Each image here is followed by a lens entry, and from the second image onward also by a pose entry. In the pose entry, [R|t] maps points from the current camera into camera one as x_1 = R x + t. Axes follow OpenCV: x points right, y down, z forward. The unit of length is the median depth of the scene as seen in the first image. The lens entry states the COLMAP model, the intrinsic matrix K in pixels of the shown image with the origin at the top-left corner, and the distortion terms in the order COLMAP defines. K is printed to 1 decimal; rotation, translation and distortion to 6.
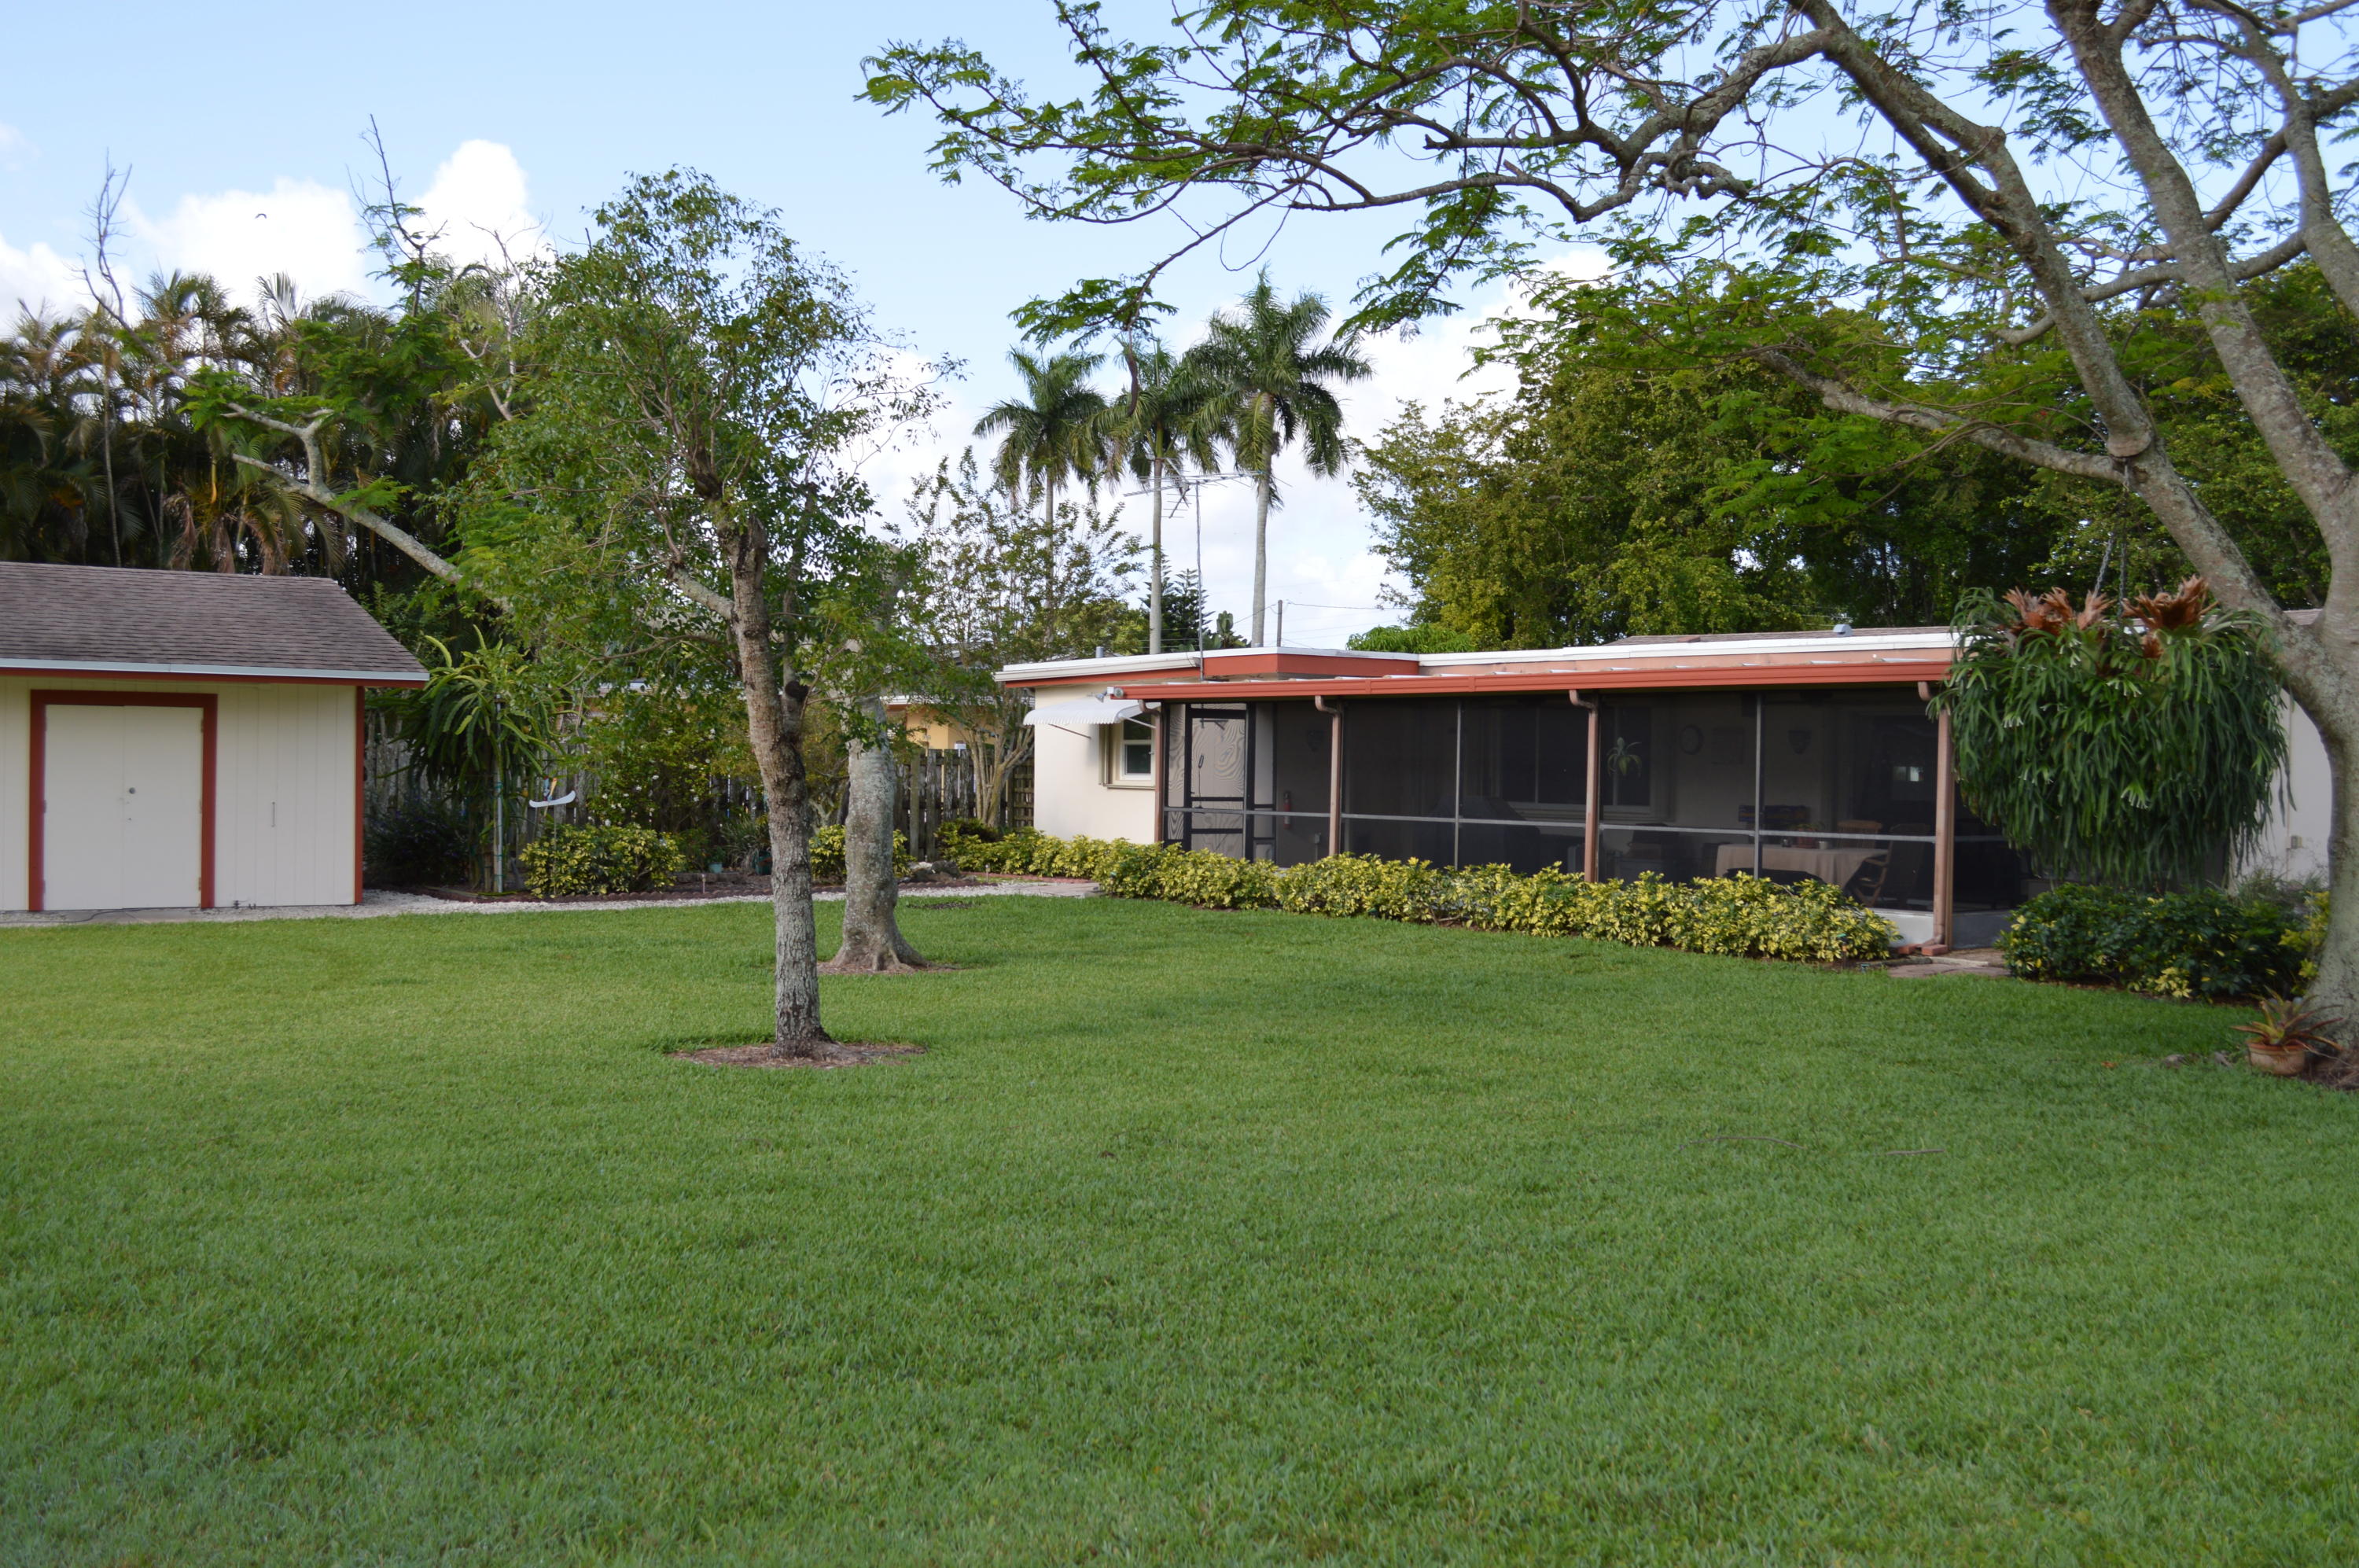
lens RADIAL K [[2387.6, 0, 1194.5], [0, 2387.6, 810.9], [0, 0, 1]] dist [-0.075415, 0.027875]
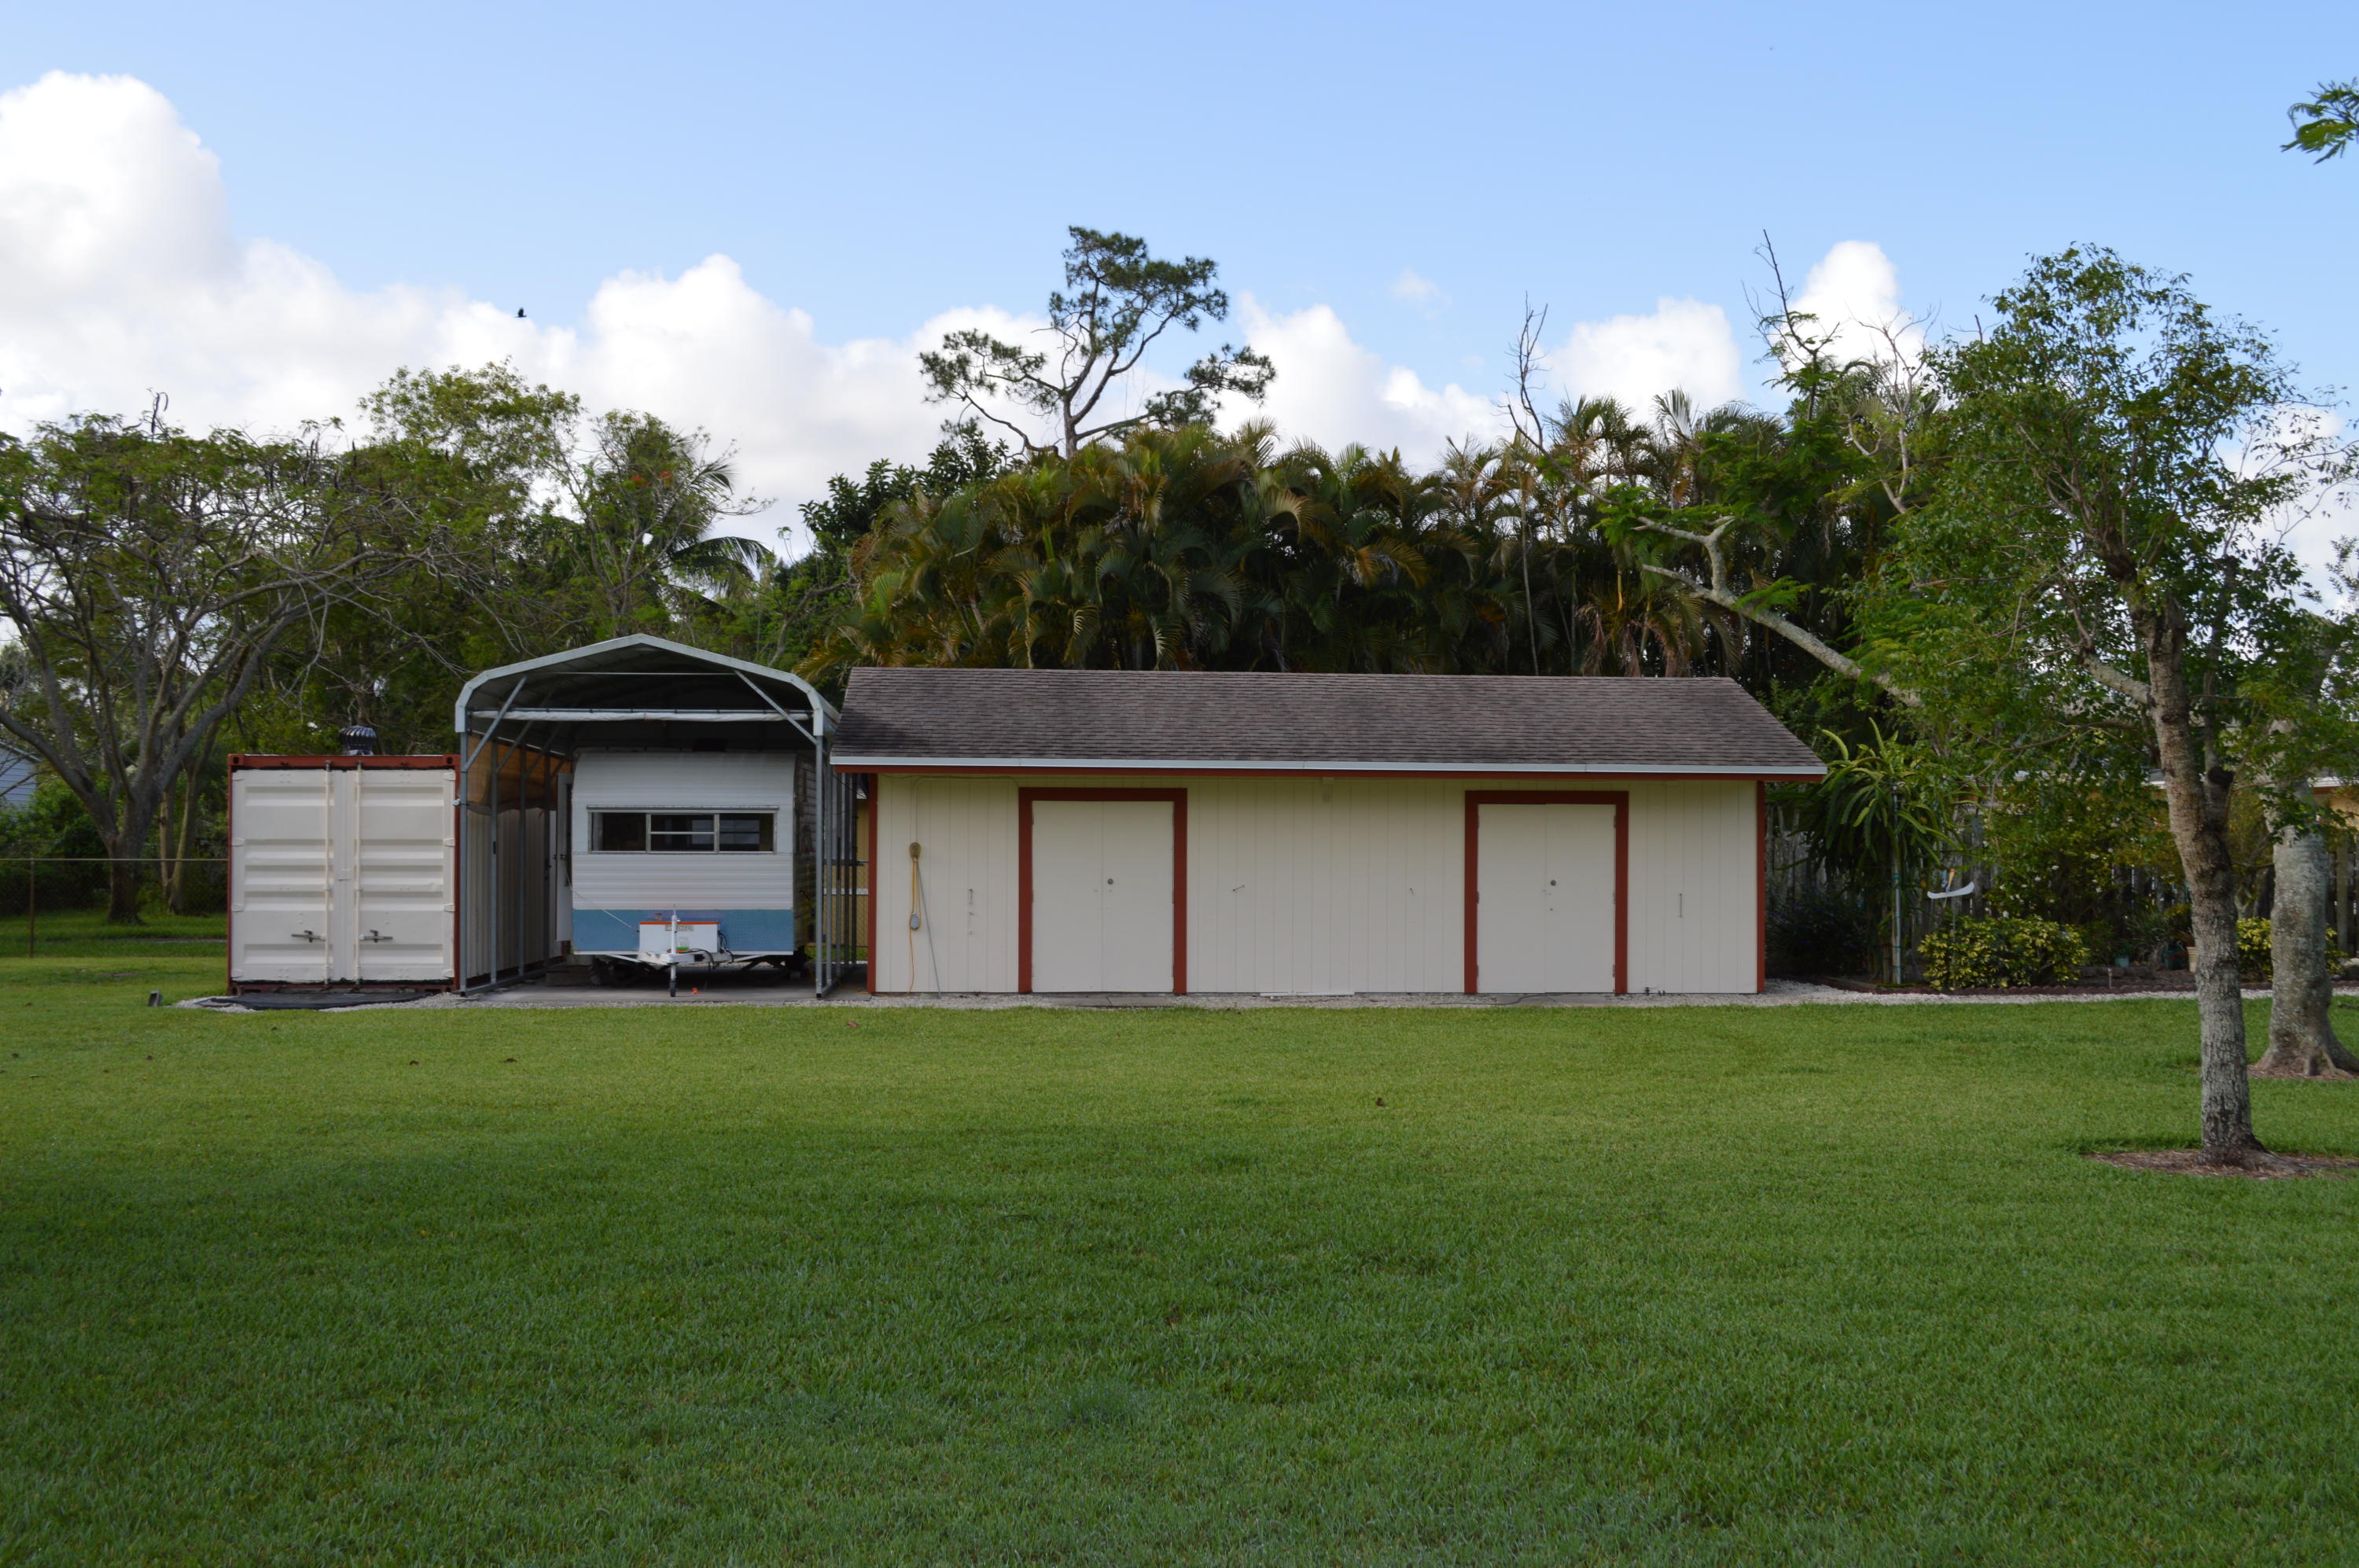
lens RADIAL K [[2387.6, 0, 1194.5], [0, 2387.6, 810.9], [0, 0, 1]] dist [-0.075415, 0.027875]
pose [[0.843573, -0.017373, -0.536734, -0.008346], [-0.002972, 0.999310, -0.037015, -0.000964], [0.537007, 0.032820, 0.842939, -0.007395]]
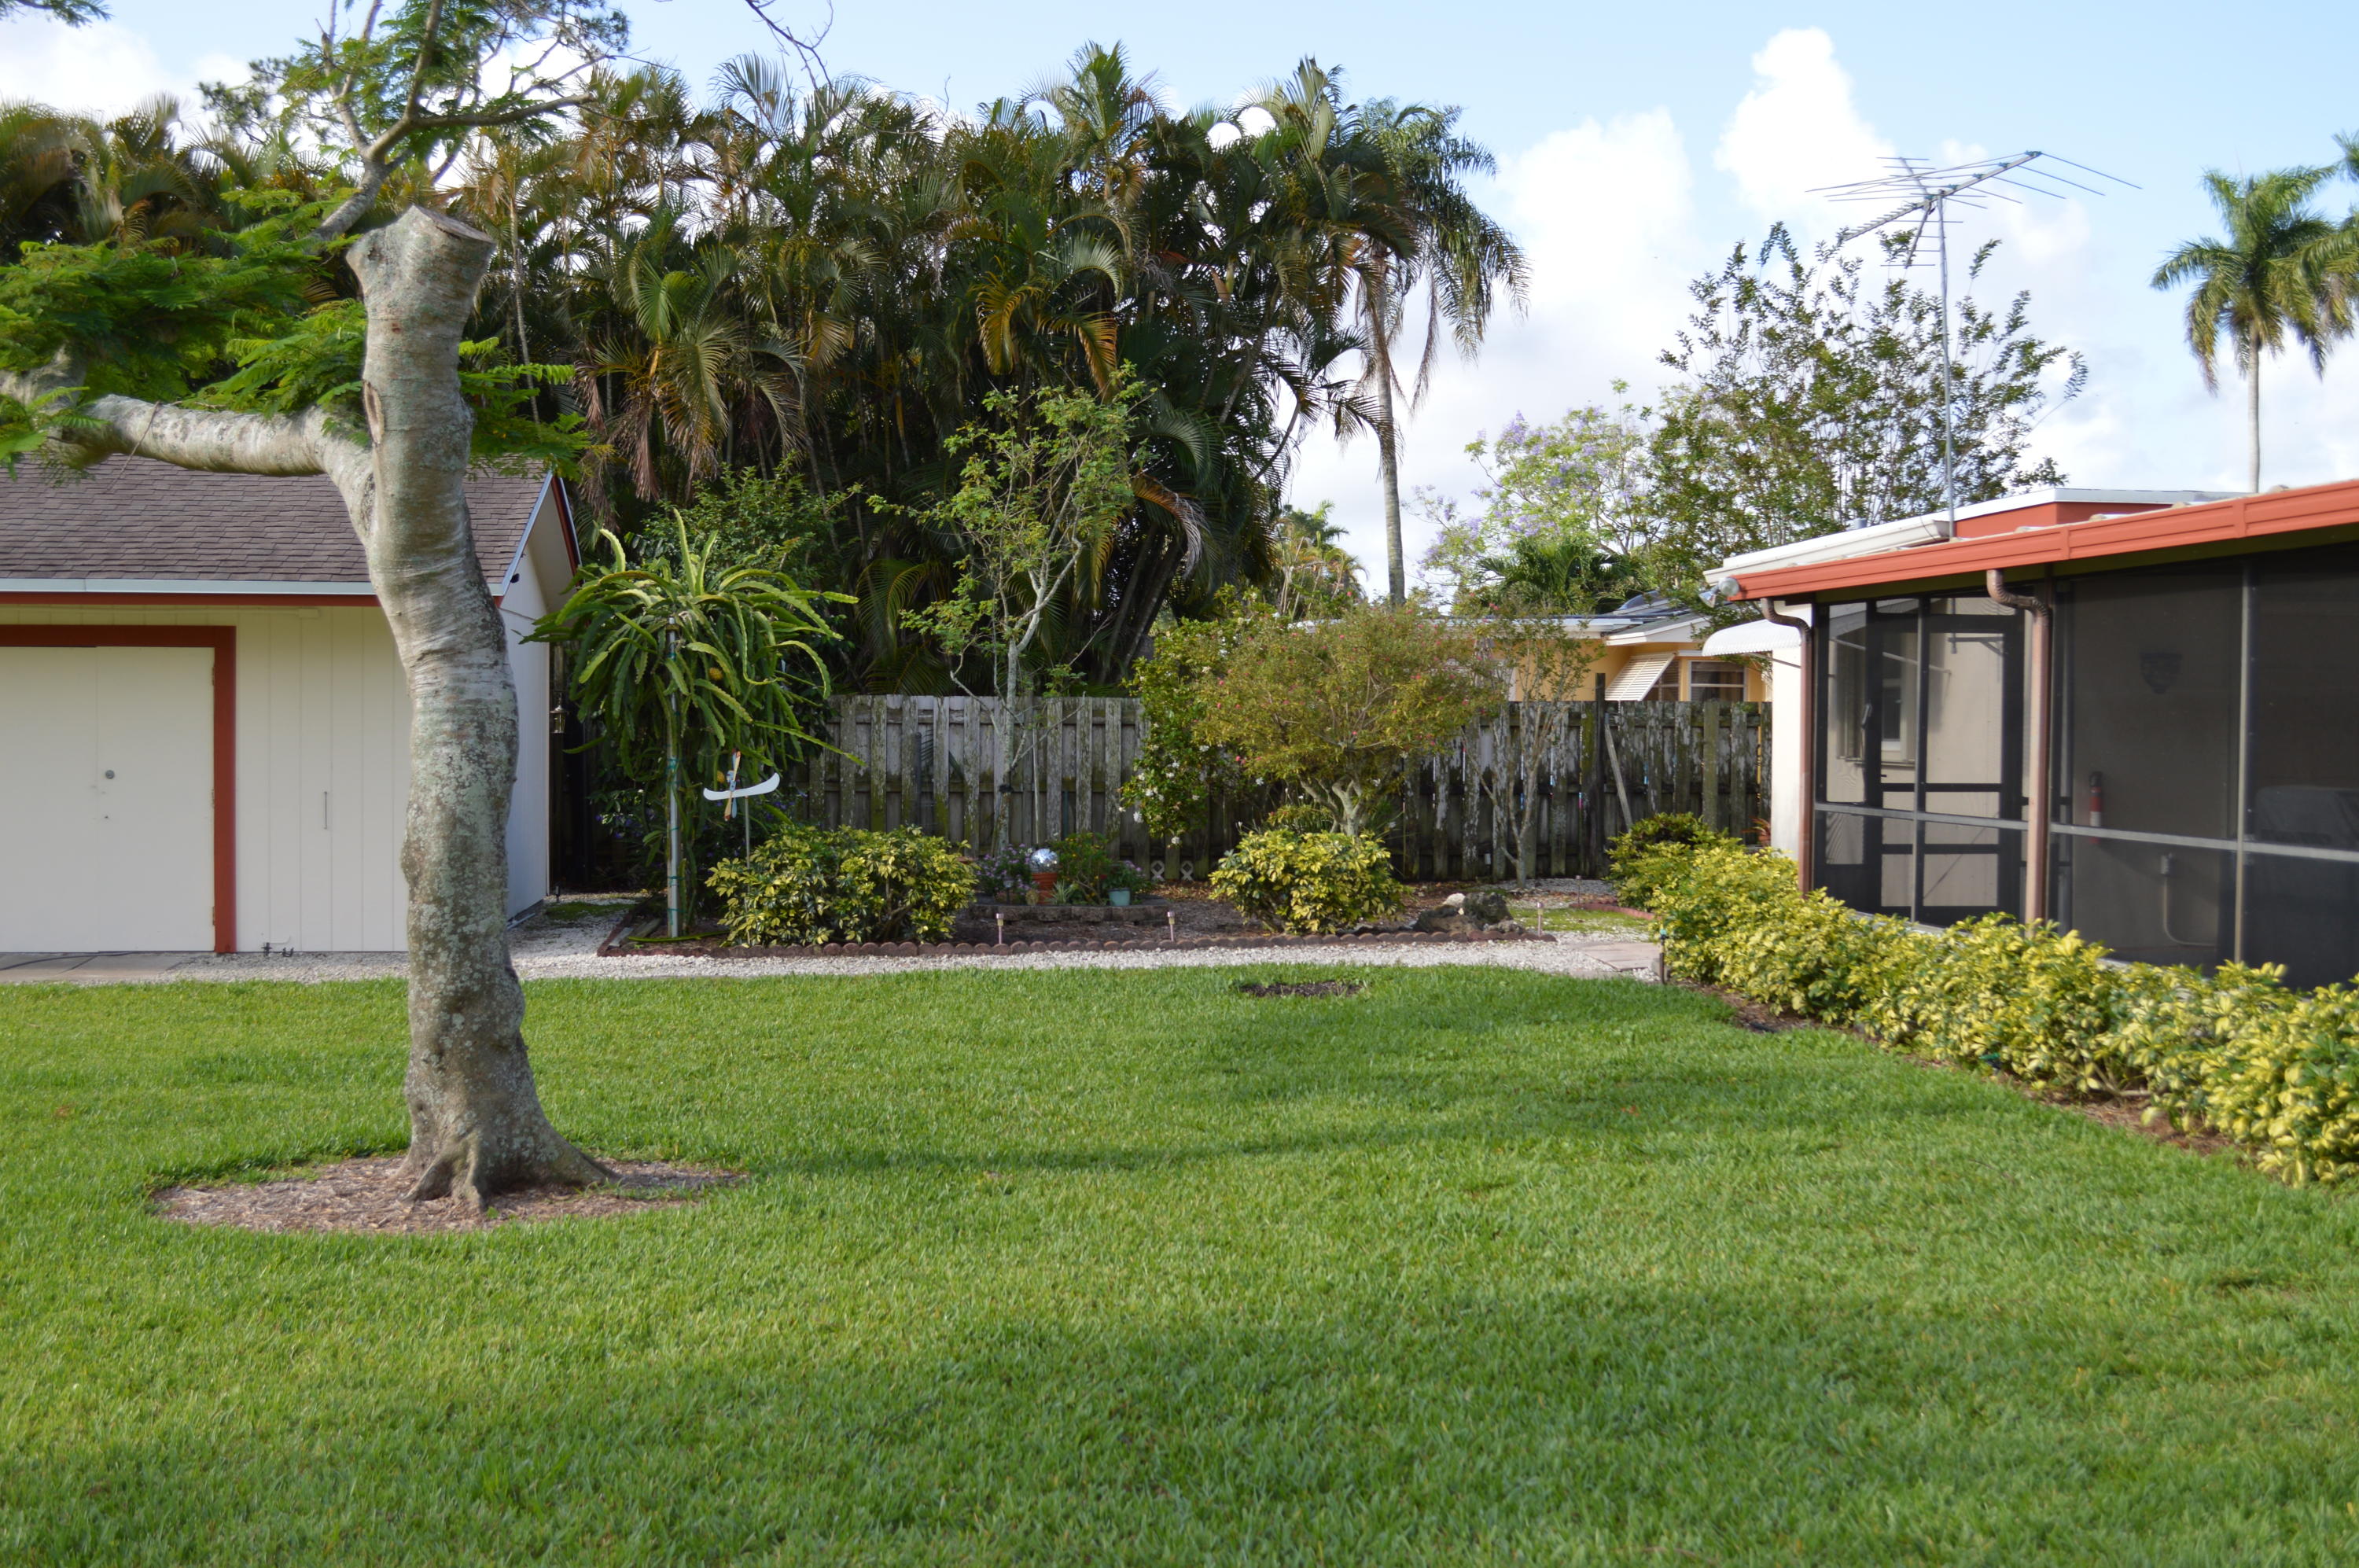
lens RADIAL K [[2654.4, 0, 1179.5], [0, 2654.4, 784.0], [0, 0, 1]] dist [-0.044820, 0.014231]
pose [[0.877133, 0.002285, -0.480242, 0.244895], [-0.001569, 0.999997, 0.001892, -0.011225], [0.480245, -0.000906, 0.877134, 0.716149]]
